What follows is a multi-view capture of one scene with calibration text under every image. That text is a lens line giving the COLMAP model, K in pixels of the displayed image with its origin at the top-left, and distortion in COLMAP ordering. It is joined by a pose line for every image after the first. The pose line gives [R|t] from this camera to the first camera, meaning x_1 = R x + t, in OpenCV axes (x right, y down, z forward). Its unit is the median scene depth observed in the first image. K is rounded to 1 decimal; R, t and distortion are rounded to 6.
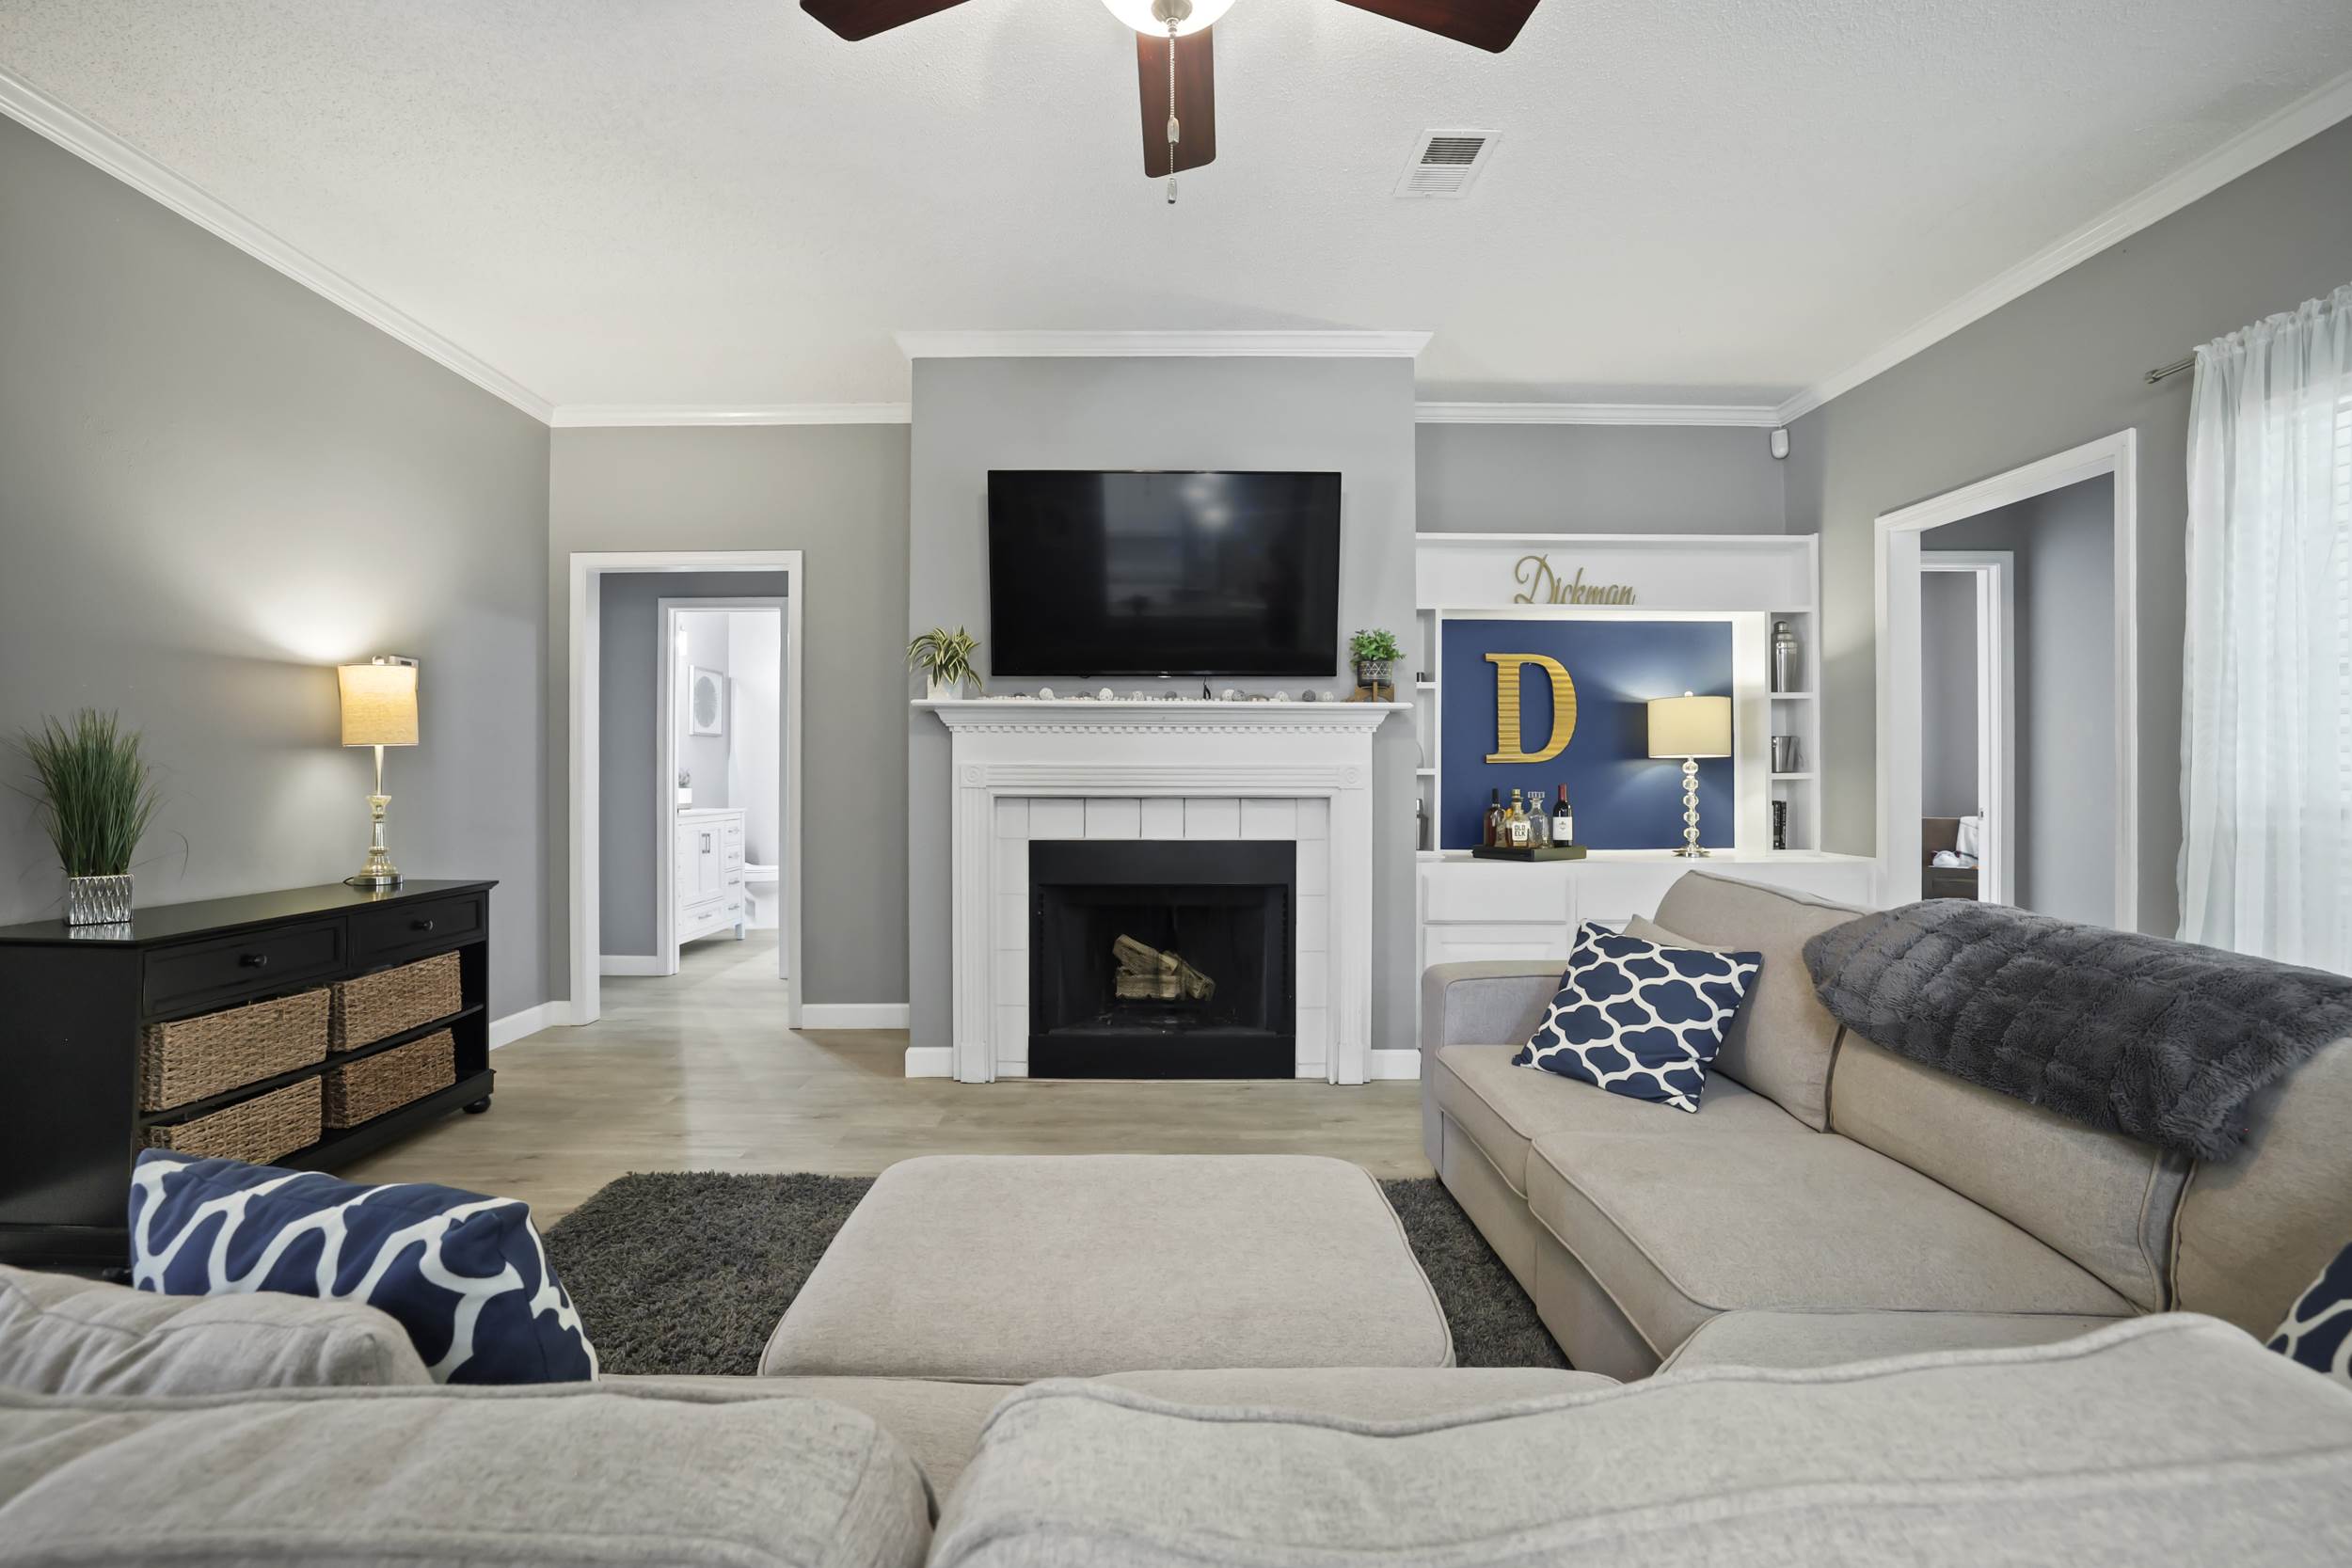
lens RADIAL K [[1015.9, 0, 1166.2], [0, 1015.9, 778.3], [0, 0, 1]] dist [-0.036118, 0.000377]
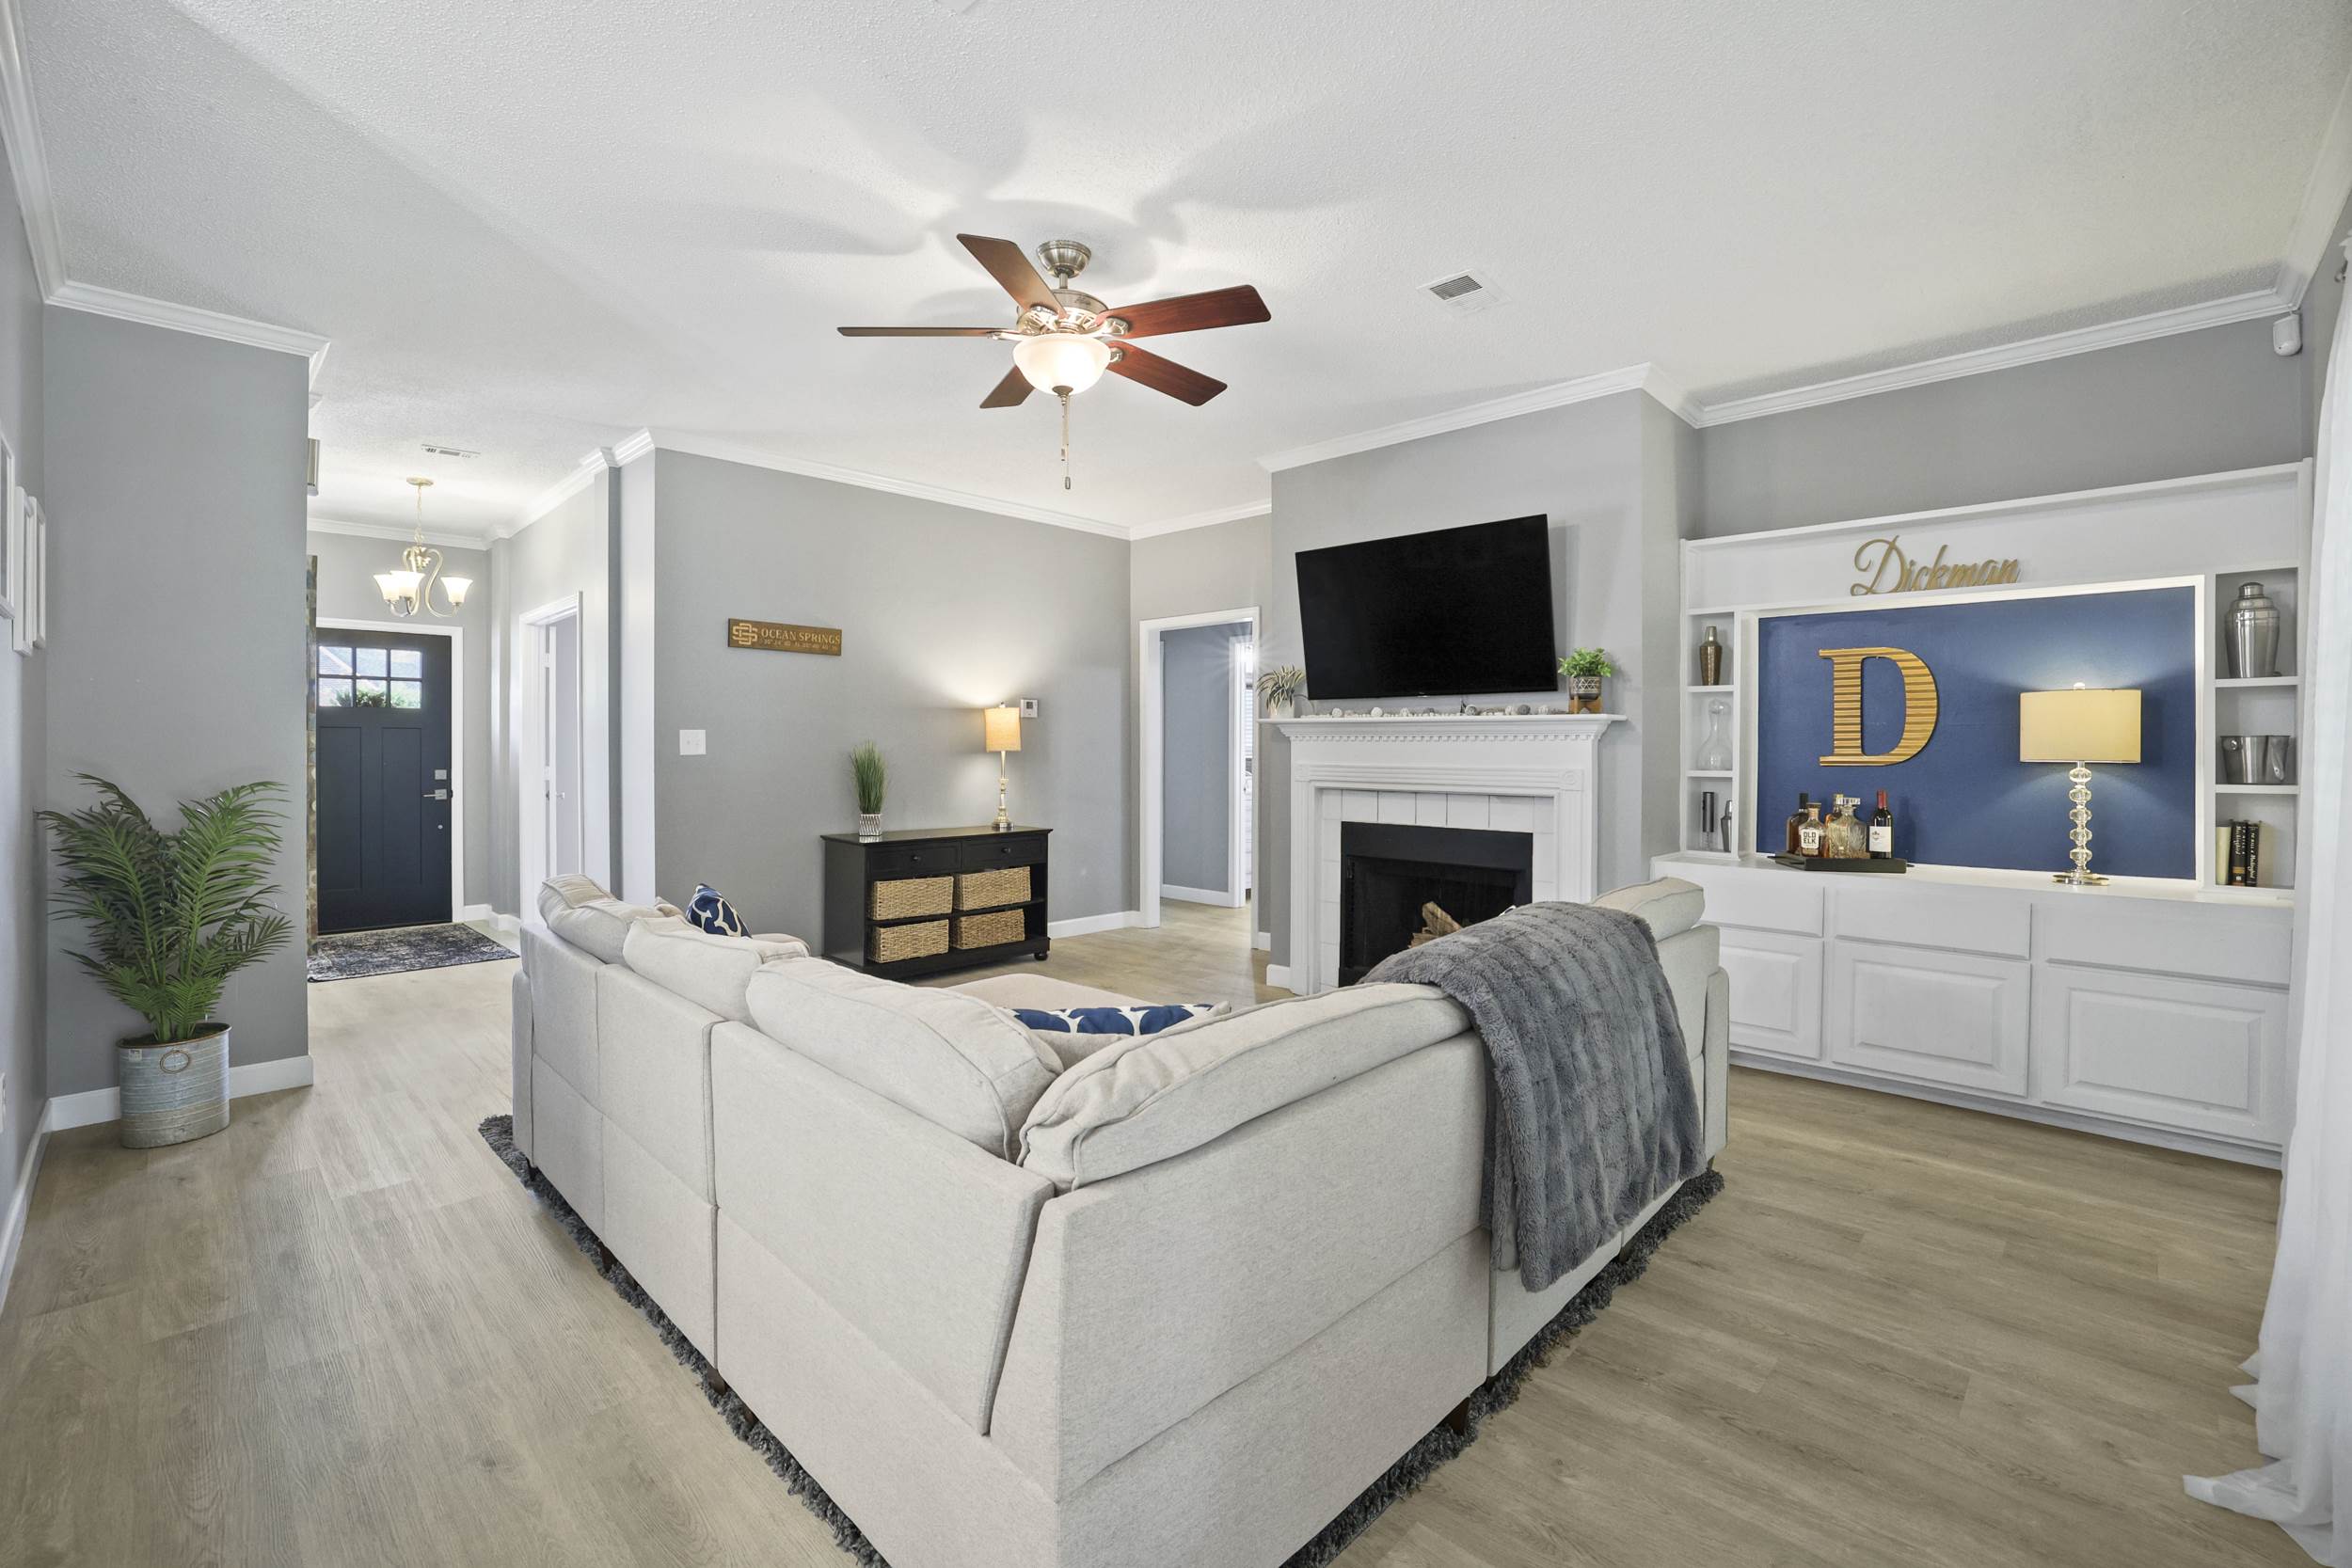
lens RADIAL K [[1027.9, 0, 1164.1], [0, 1027.9, 760.9], [0, 0, 1]] dist [-0.050423, 0.019154]
pose [[0.713251, 0.010770, -0.700826, 0.640269], [-0.003941, 0.999928, 0.011355, -0.032552], [0.700897, -0.005337, 0.713242, -0.121656]]
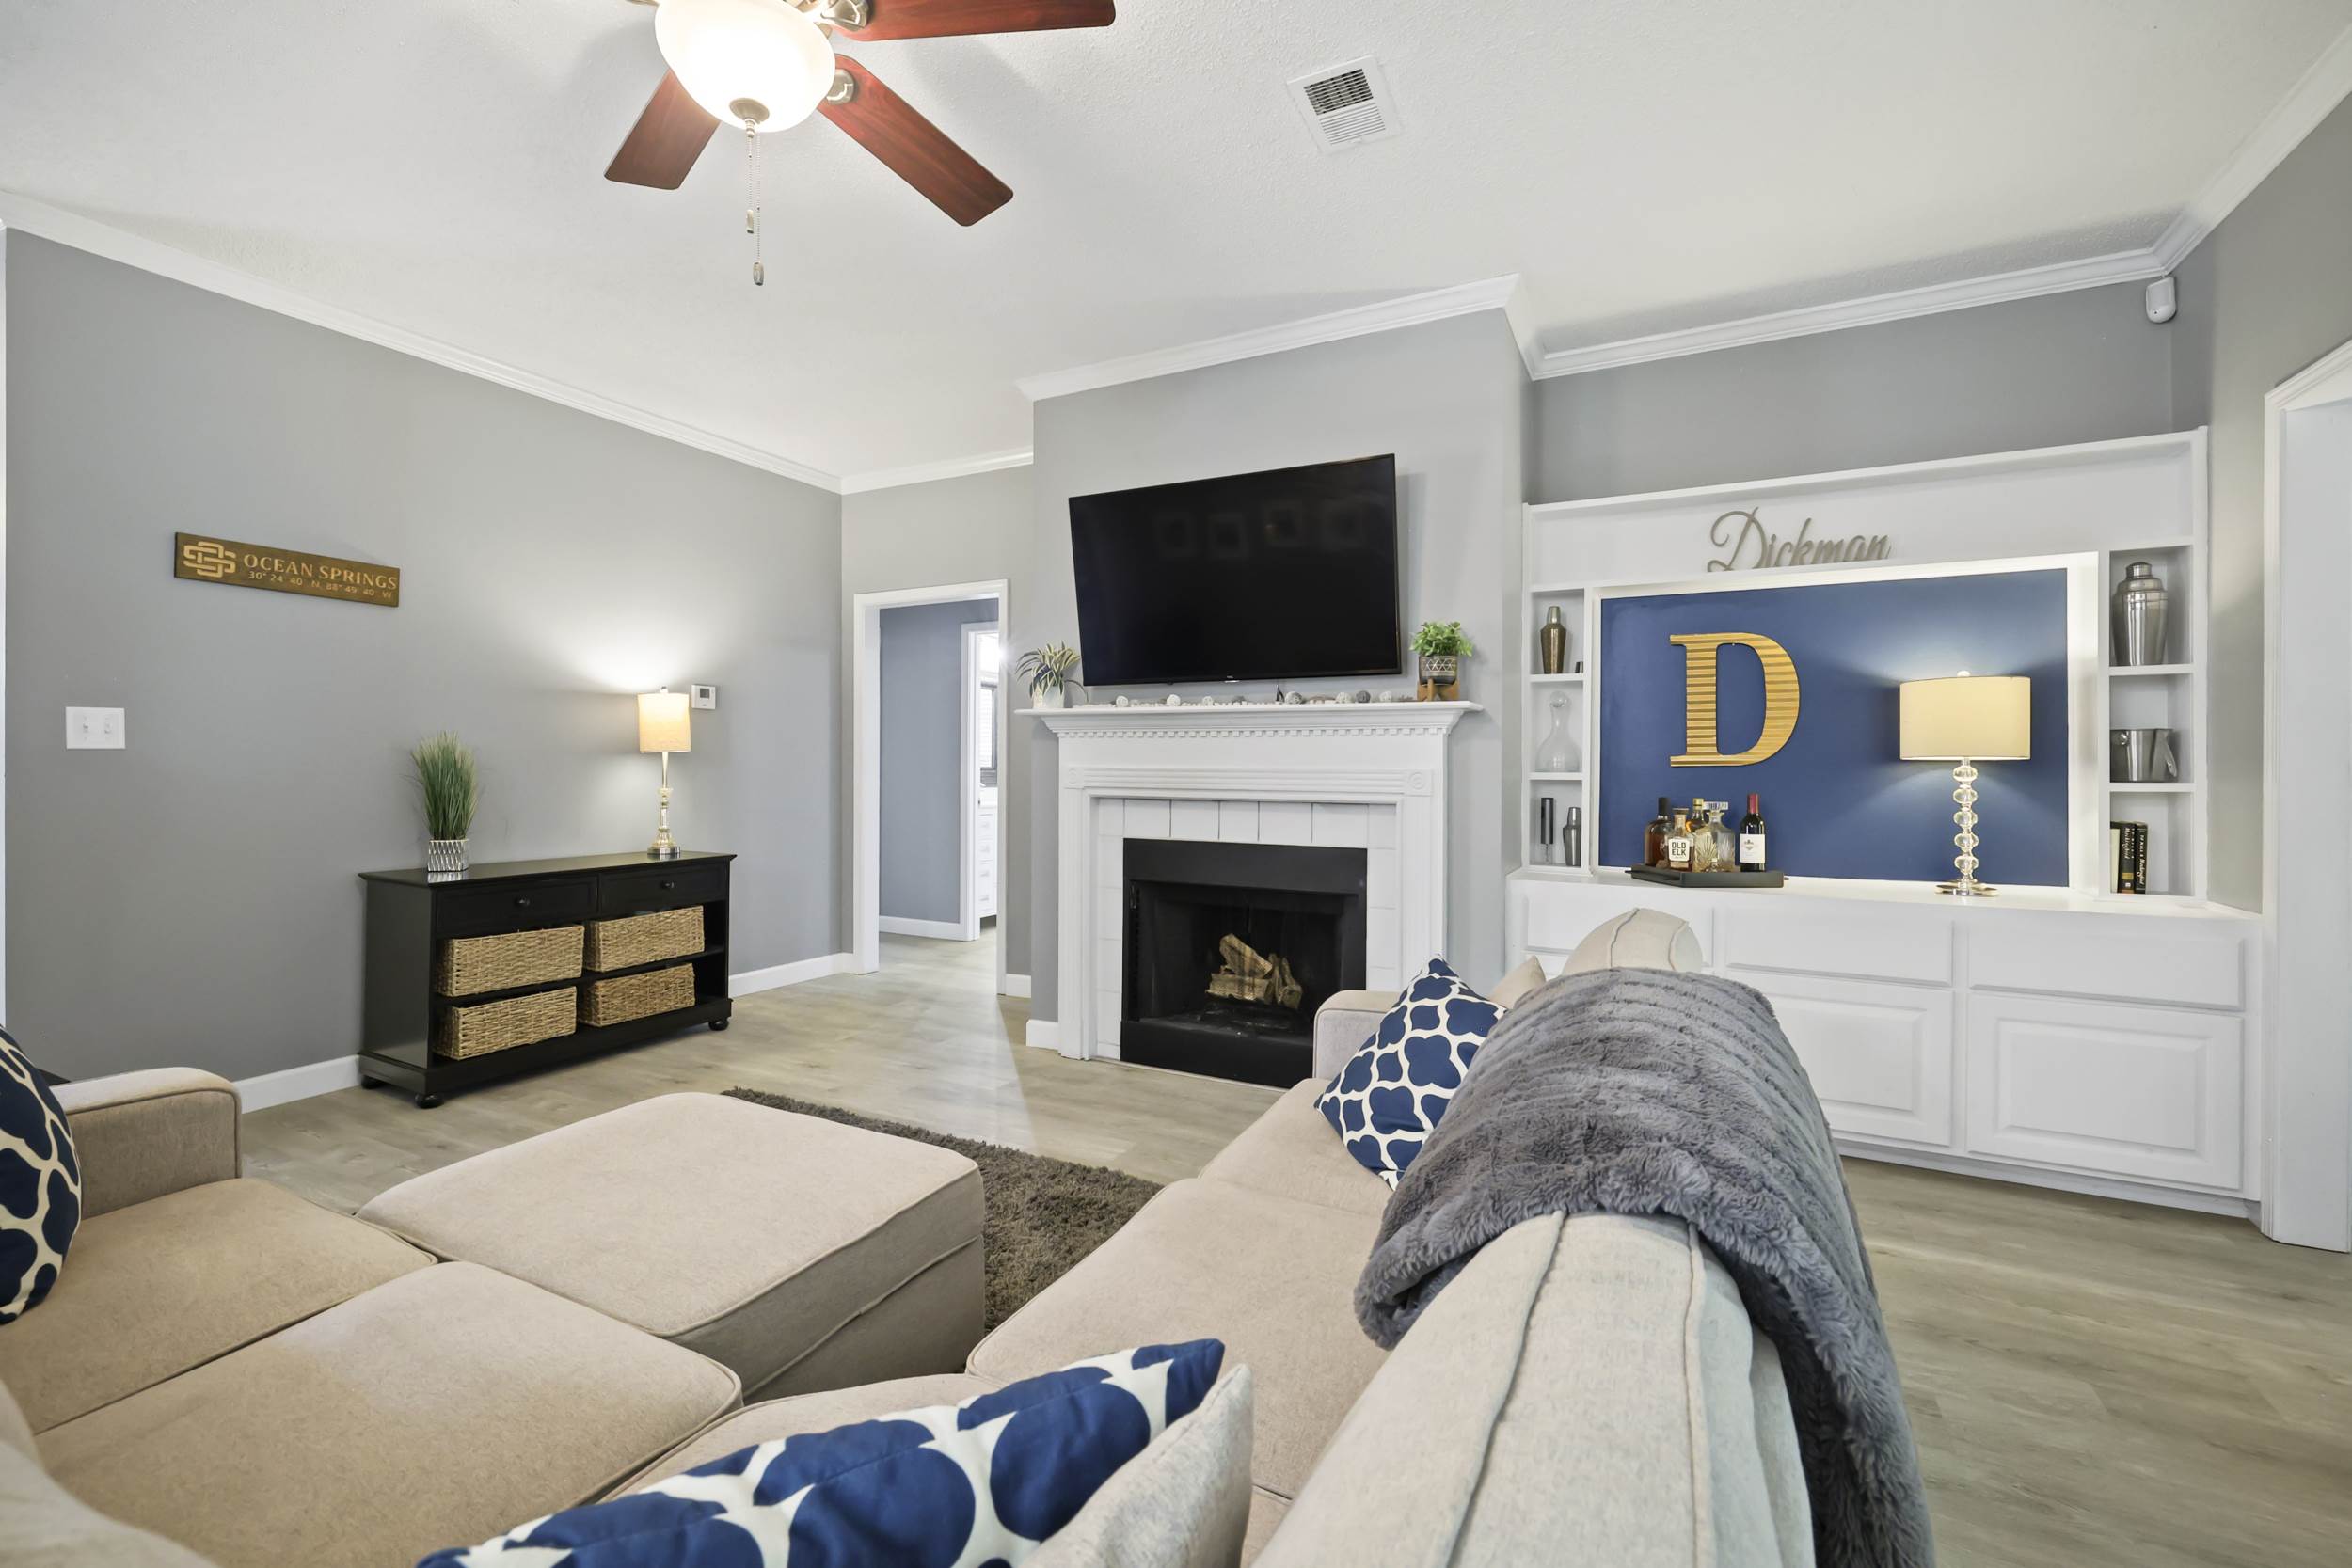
lens RADIAL K [[1009.6, 0, 1165.9], [0, 1009.6, 771.6], [0, 0, 1]] dist [0.000567, 0.000400]
pose [[0.884268, 0.007056, -0.466926, 0.399506], [-0.006091, 0.999975, 0.003575, -0.012860], [0.466939, -0.000317, 0.884289, 0.080970]]
